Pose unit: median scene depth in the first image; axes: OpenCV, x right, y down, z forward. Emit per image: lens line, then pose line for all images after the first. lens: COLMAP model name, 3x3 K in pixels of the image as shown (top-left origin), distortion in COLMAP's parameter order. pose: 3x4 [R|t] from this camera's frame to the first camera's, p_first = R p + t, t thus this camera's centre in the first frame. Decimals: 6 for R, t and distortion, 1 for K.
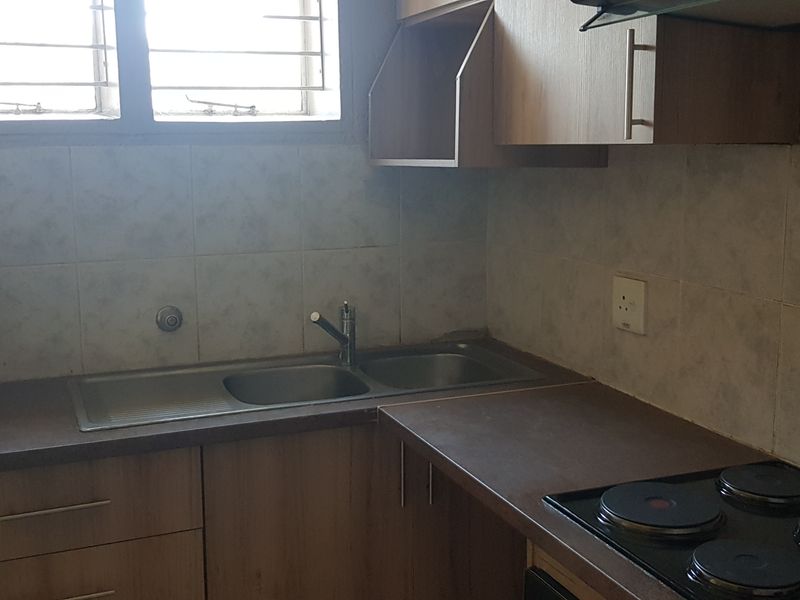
lens RADIAL K [[955.8, 0, 416.7], [0, 955.8, 286.0], [0, 0, 1]] dist [0.061208, 0.000000]
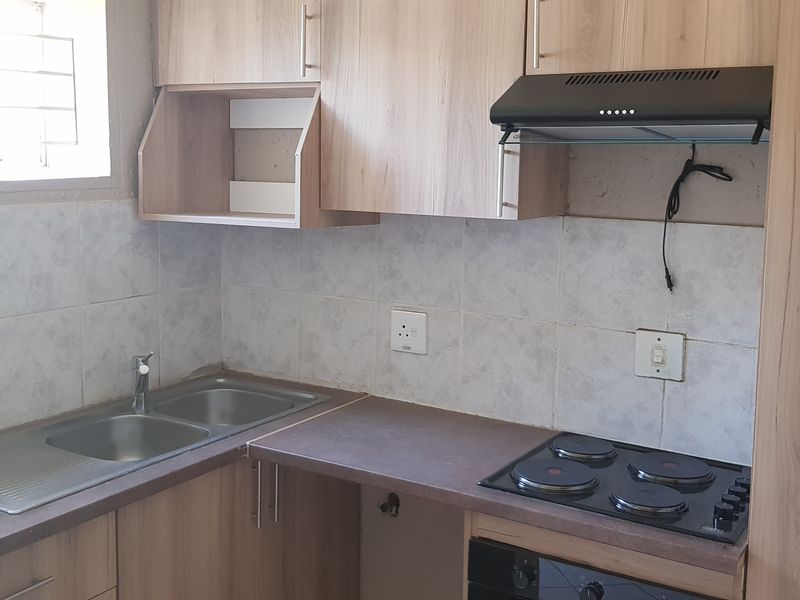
lens RADIAL K [[955.8, 0, 403.8], [0, 955.8, 282.3], [0, 0, 1]] dist [0.061208, 0.000000]
pose [[0.801895, -0.058348, 0.594609, -0.539141], [0.063579, 0.997902, 0.012179, -0.062435], [-0.594072, 0.028038, 0.803923, -0.021862]]
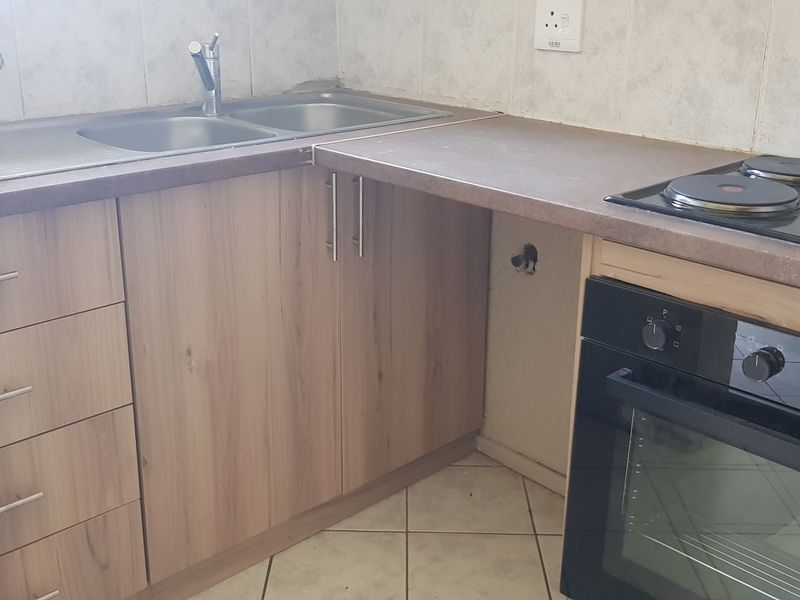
lens RADIAL K [[955.8, 0, 402.0], [0, 955.8, 288.5], [0, 0, 1]] dist [0.061208, 0.000000]
pose [[0.927874, -0.105313, 0.357714, -0.276774], [0.038487, 0.981214, 0.189043, 0.091937], [-0.370903, -0.161641, 0.914496, 0.169582]]
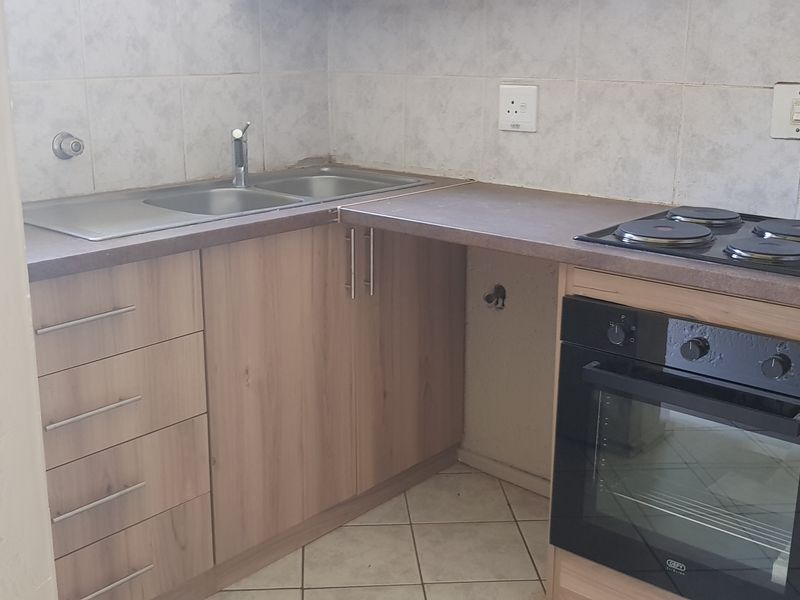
lens RADIAL K [[955.8, 0, 392.7], [0, 955.8, 290.1], [0, 0, 1]] dist [0.061208, 0.000000]
pose [[0.893174, -0.104718, 0.437348, -0.457900], [0.058135, 0.991237, 0.118615, 0.093210], [-0.445937, -0.080518, 0.891435, -0.001499]]
